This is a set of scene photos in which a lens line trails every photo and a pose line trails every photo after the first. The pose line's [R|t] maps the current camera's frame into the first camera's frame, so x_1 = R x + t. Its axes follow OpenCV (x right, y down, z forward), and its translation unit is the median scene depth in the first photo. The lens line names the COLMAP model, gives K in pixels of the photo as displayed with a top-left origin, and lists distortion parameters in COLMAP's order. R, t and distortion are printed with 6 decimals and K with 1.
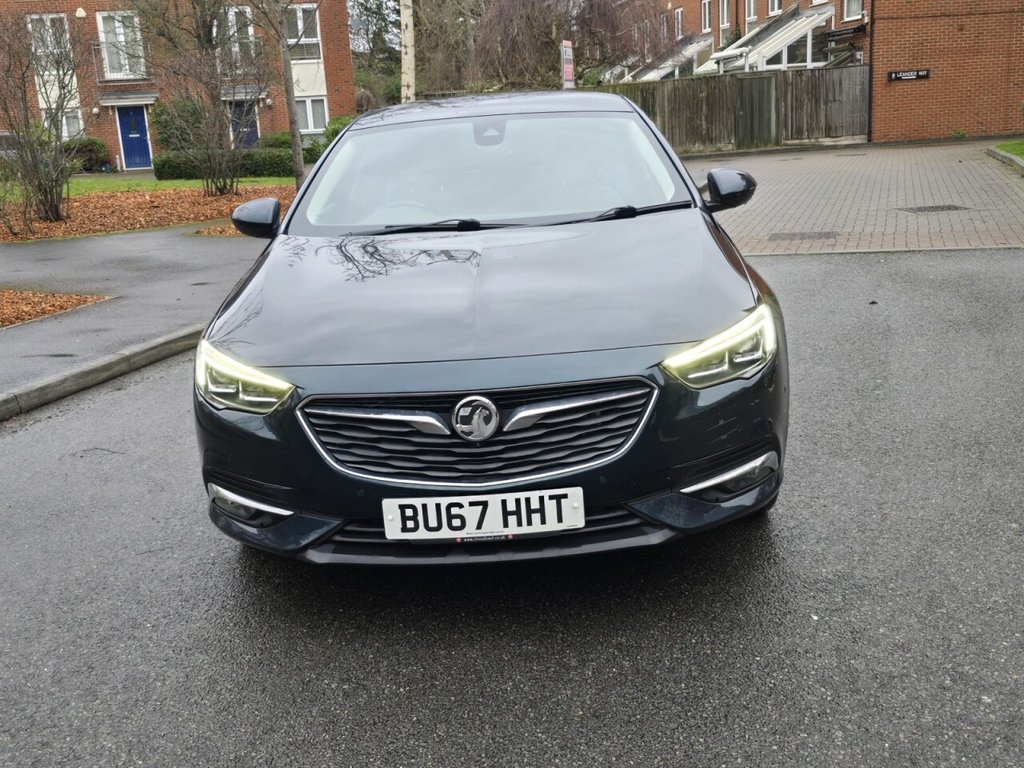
lens RADIAL K [[903.8, 0, 513.8], [0, 903.8, 377.8], [0, 0, 1]] dist [0.074117, -0.084520]
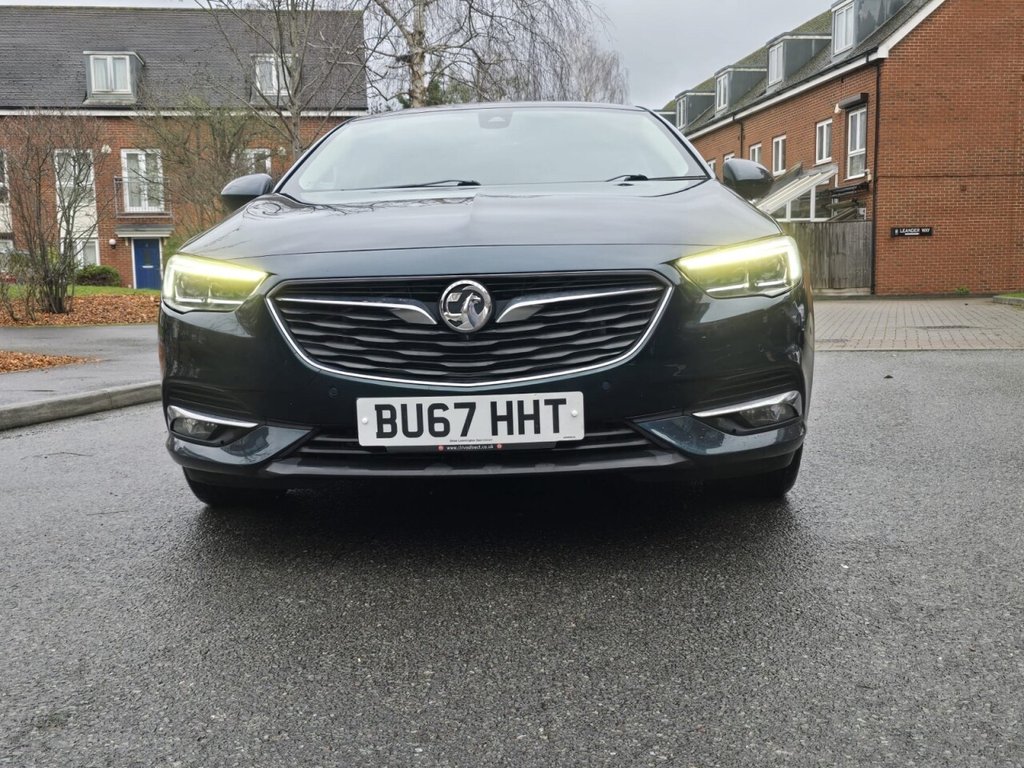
lens RADIAL K [[917.8, 0, 498.0], [0, 917.8, 402.4], [0, 0, 1]] dist [0.087315, -0.117110]
pose [[0.999092, 0.039096, -0.016908, 0.008322], [-0.040684, 0.993432, -0.106951, 0.228851], [0.012615, 0.107542, 0.994120, 0.105943]]
